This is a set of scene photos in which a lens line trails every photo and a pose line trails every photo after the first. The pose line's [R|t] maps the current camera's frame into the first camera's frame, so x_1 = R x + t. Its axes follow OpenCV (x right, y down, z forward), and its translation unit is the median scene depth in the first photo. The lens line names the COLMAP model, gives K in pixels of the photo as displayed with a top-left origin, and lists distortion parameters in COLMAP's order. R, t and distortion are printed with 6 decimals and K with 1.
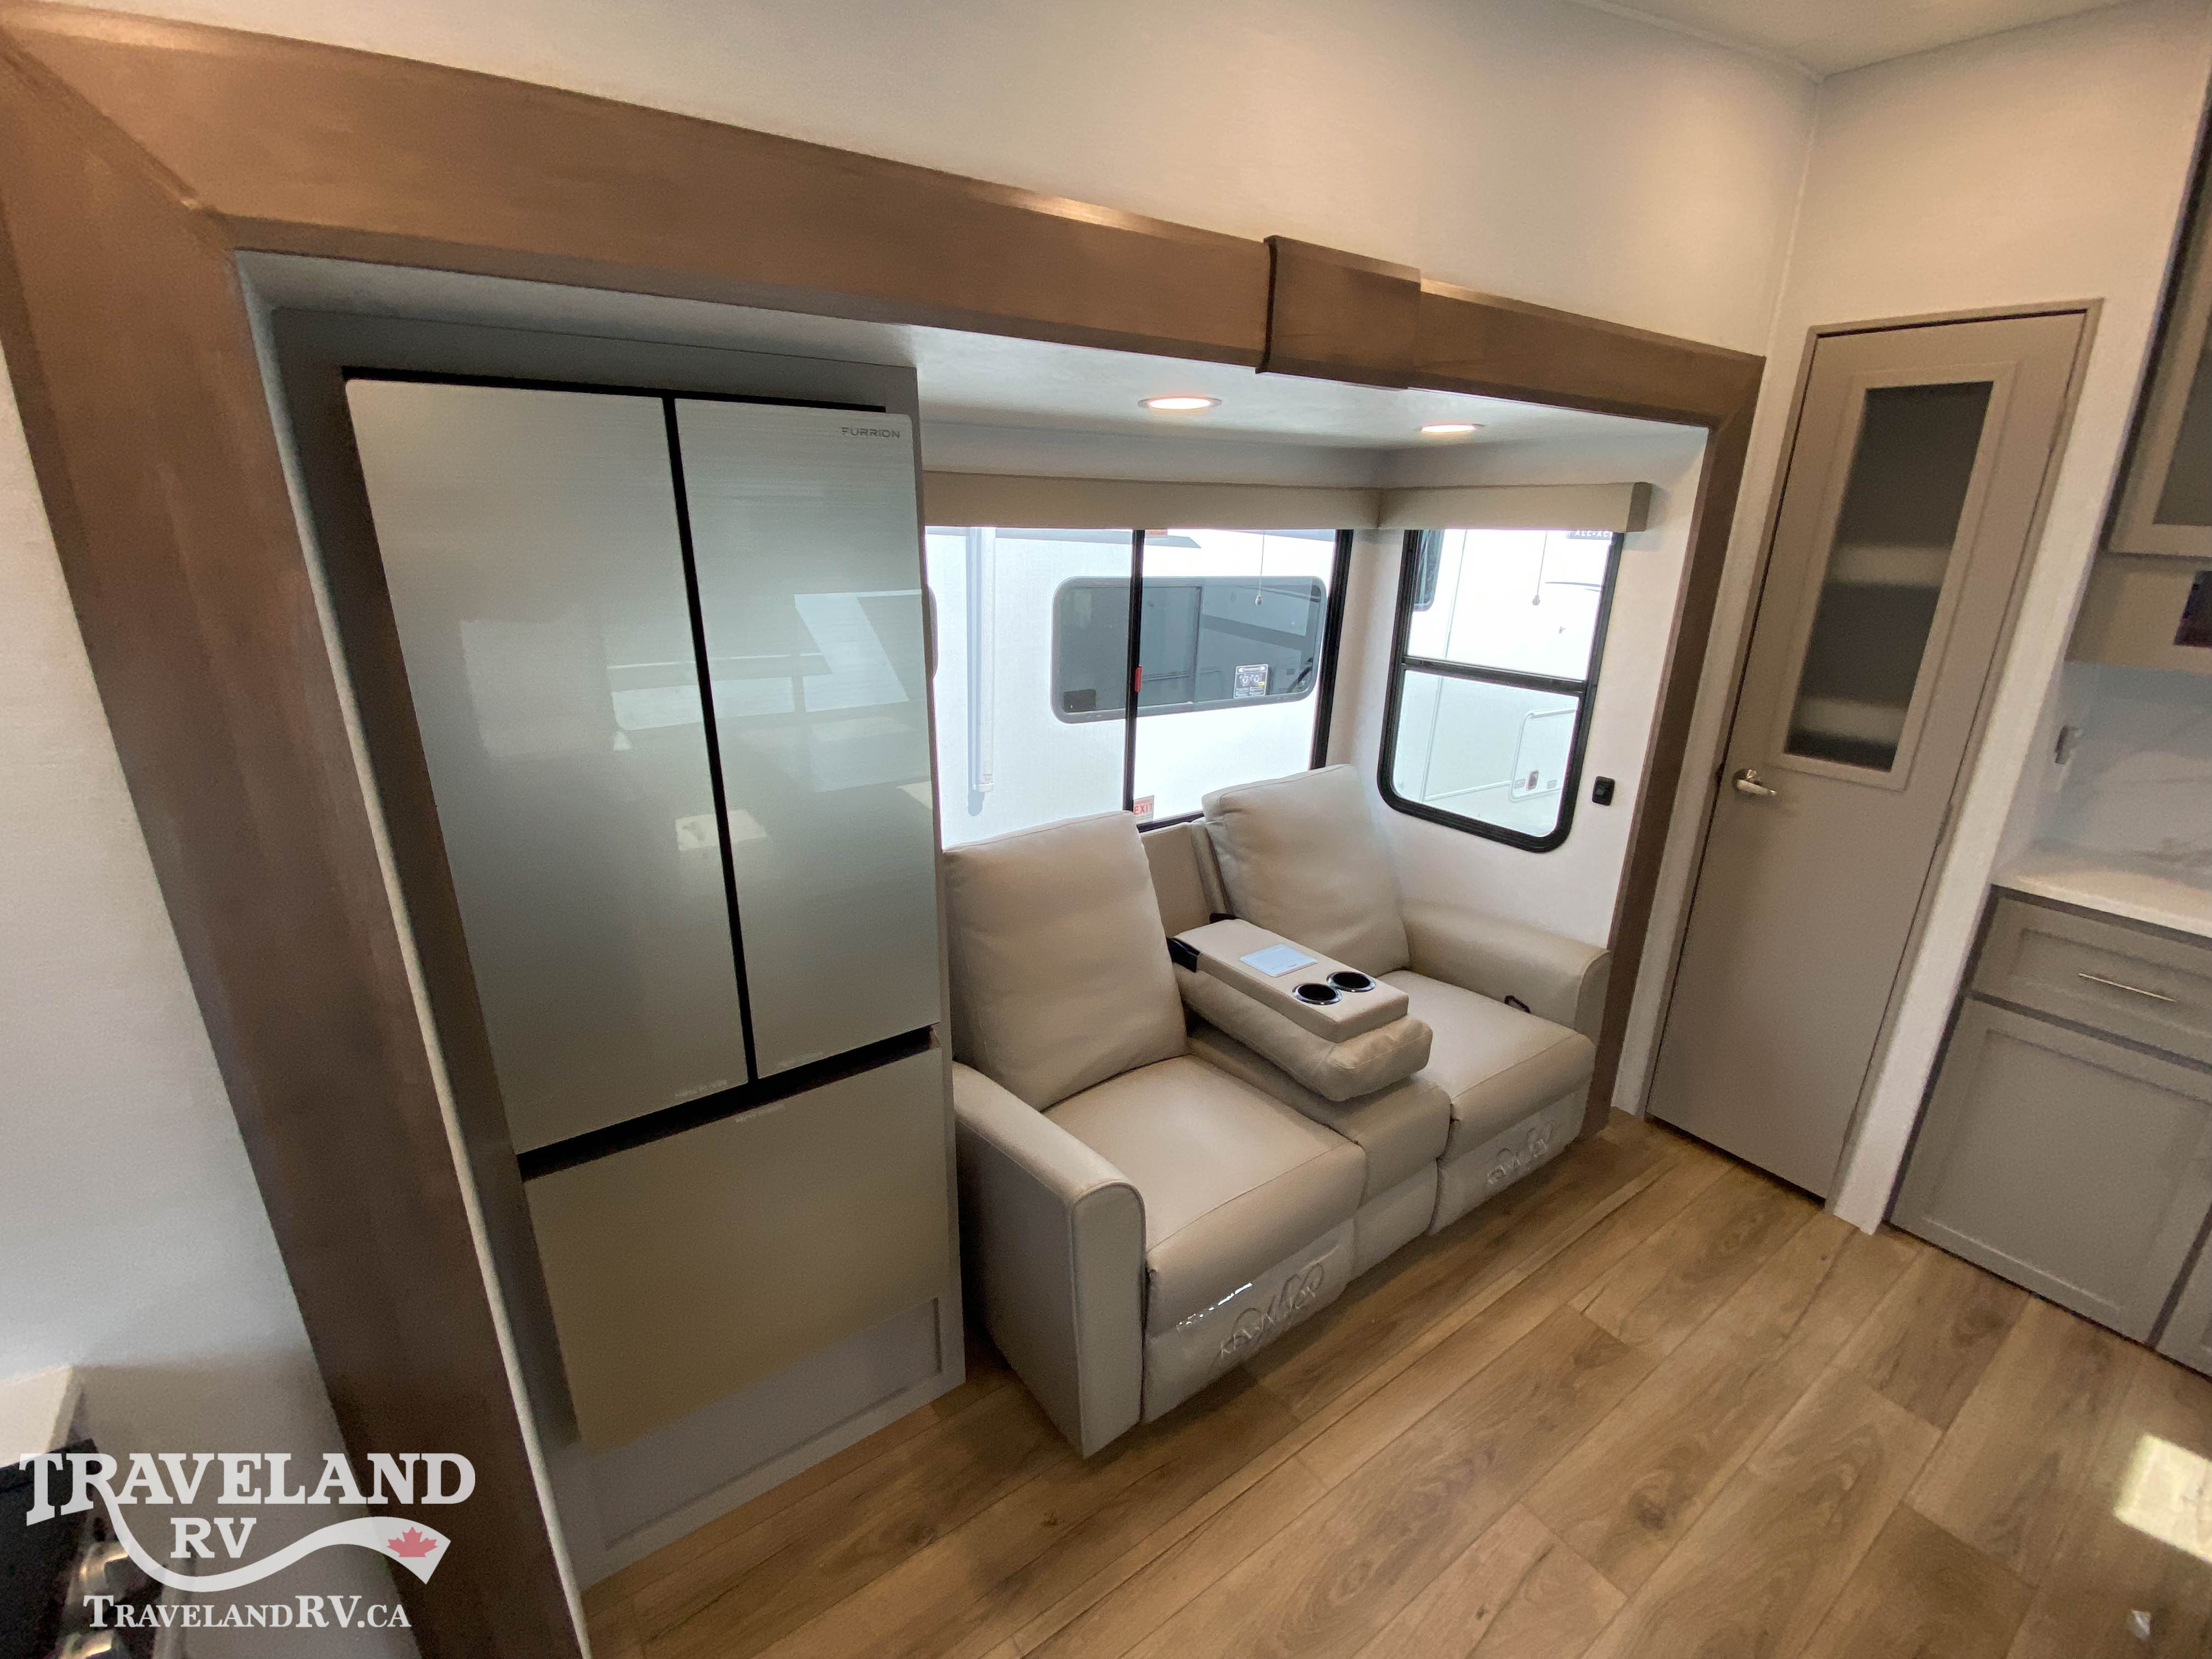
lens RADIAL K [[942.6, 0, 1097.1], [0, 942.6, 831.0], [0, 0, 1]] dist [0.026335, -0.024075]
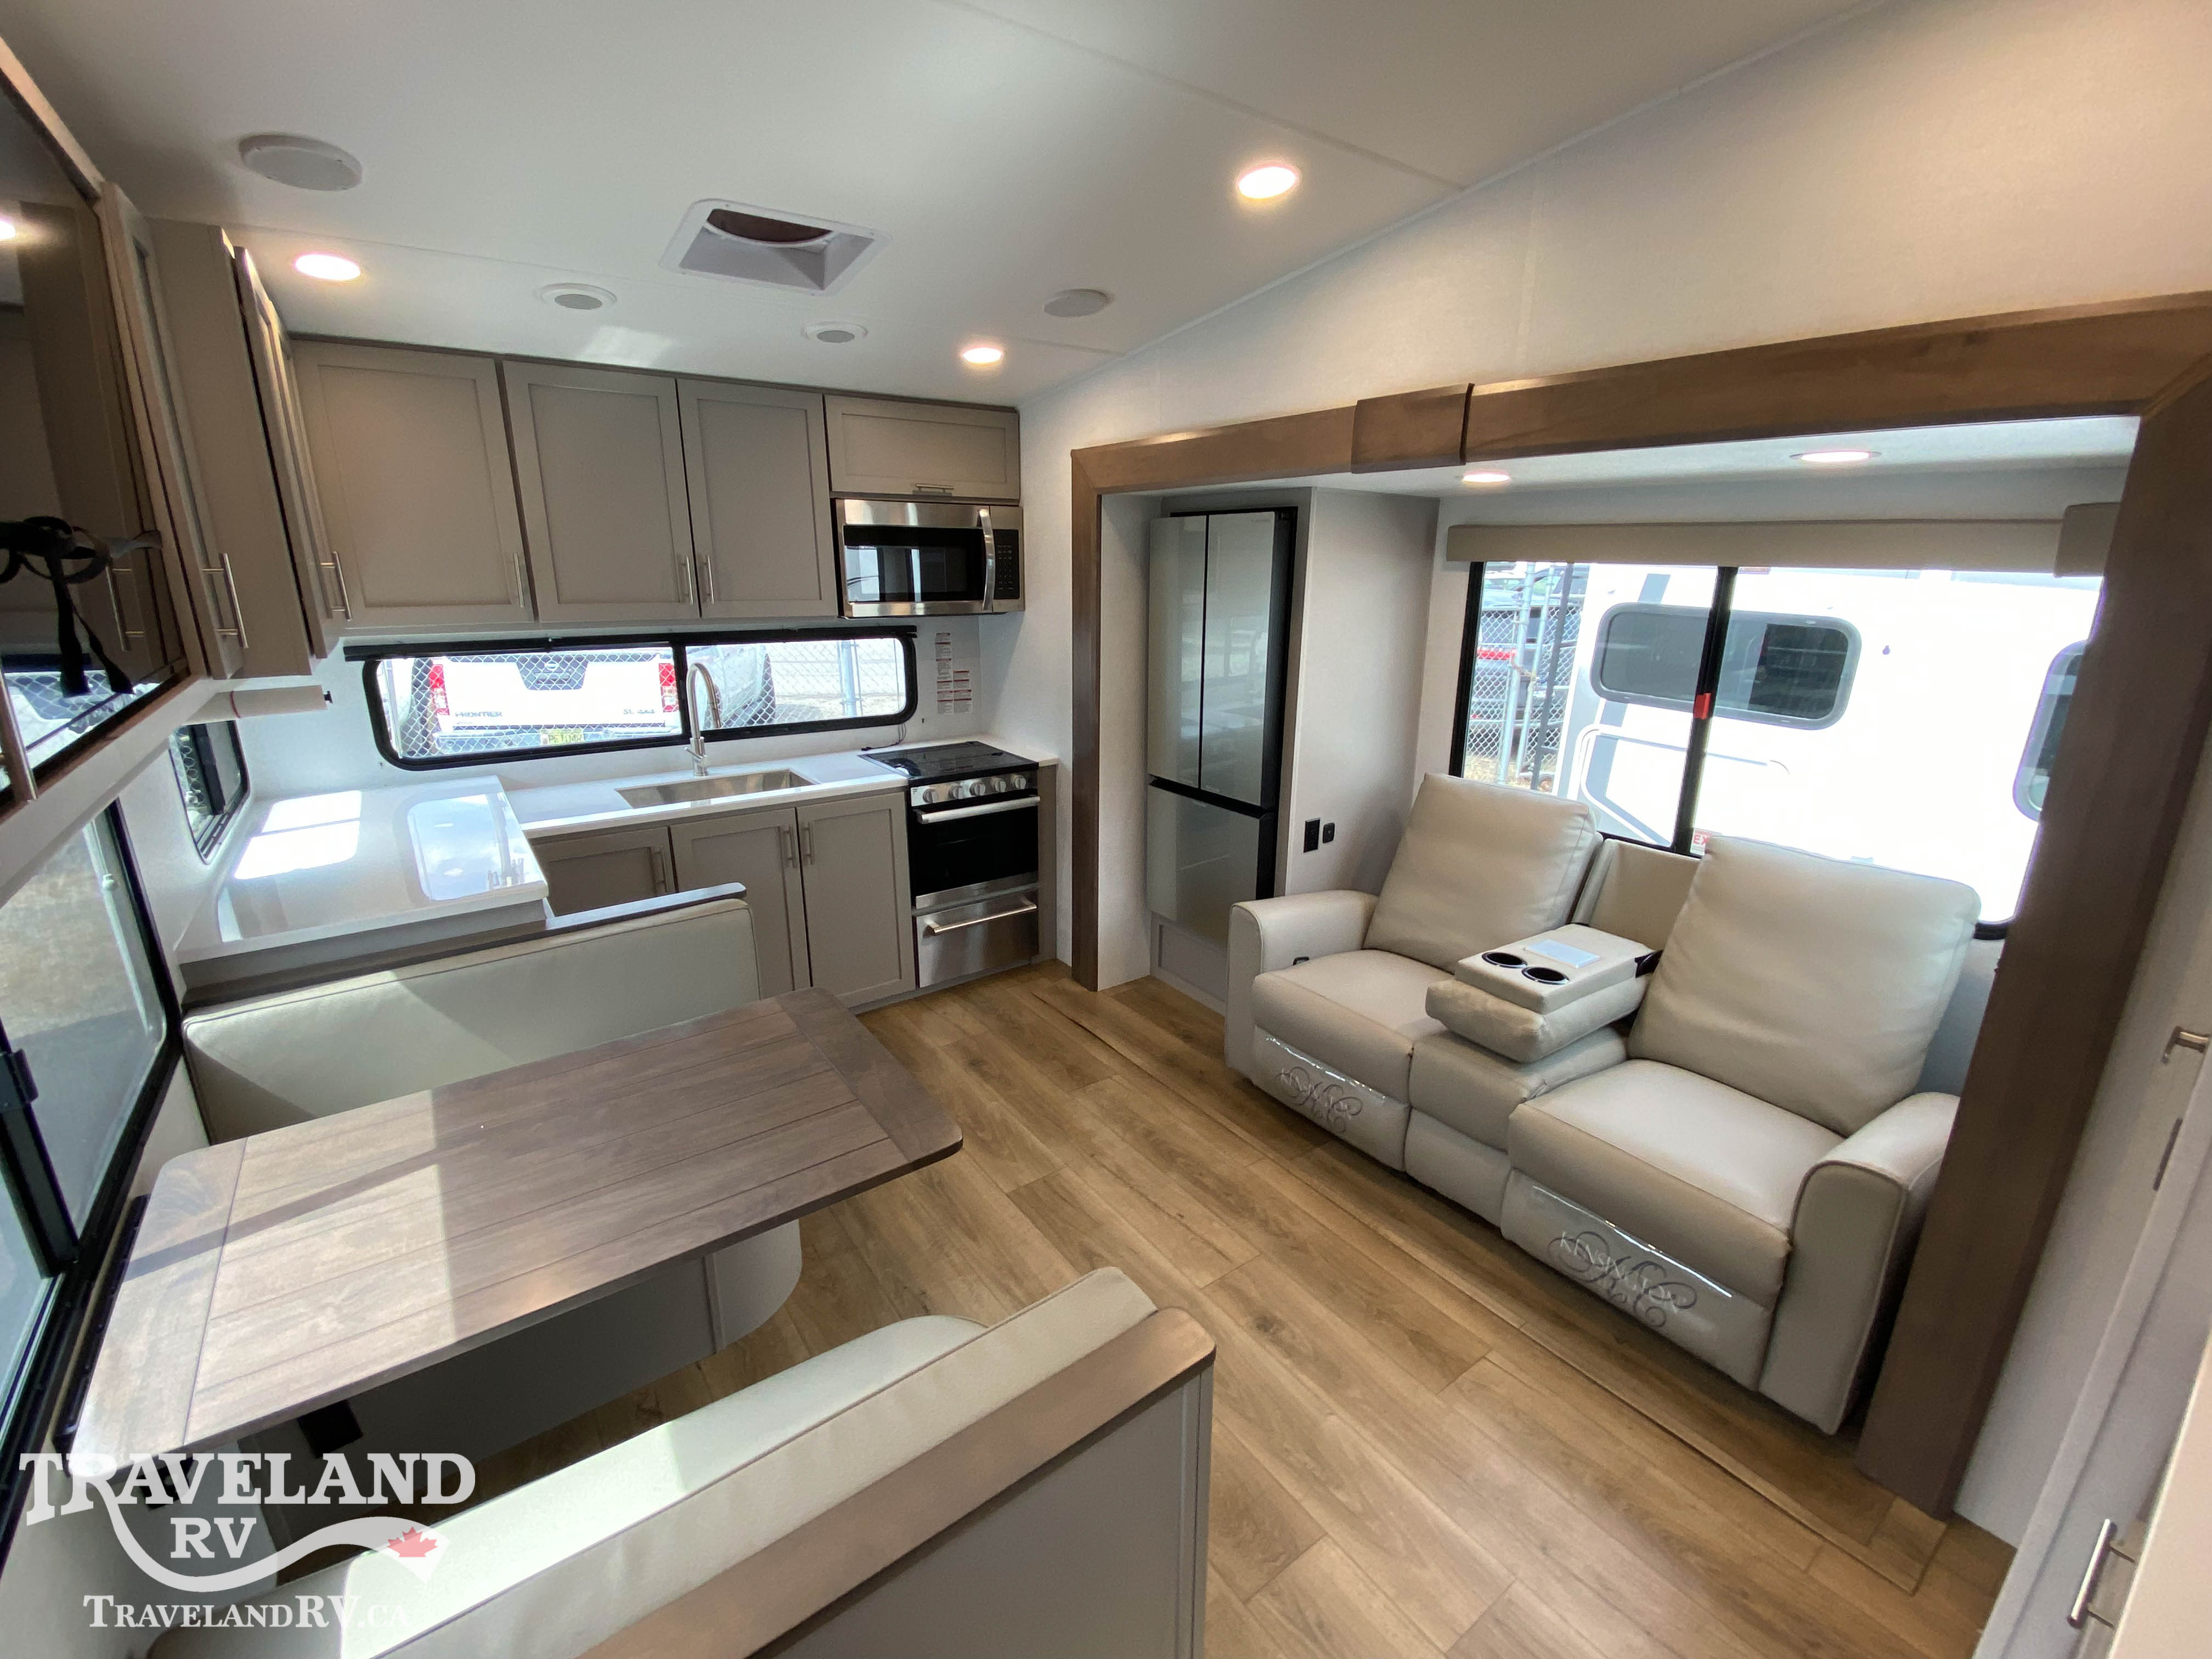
lens RADIAL K [[930.9, 0, 1106.0], [0, 930.9, 829.5], [0, 0, 1]] dist [0.027433, -0.021510]
pose [[0.023871, 0.274774, -0.961212, 1.245228], [-0.319855, 0.913046, 0.253062, -0.104896], [0.947166, 0.301408, 0.109683, 0.351607]]
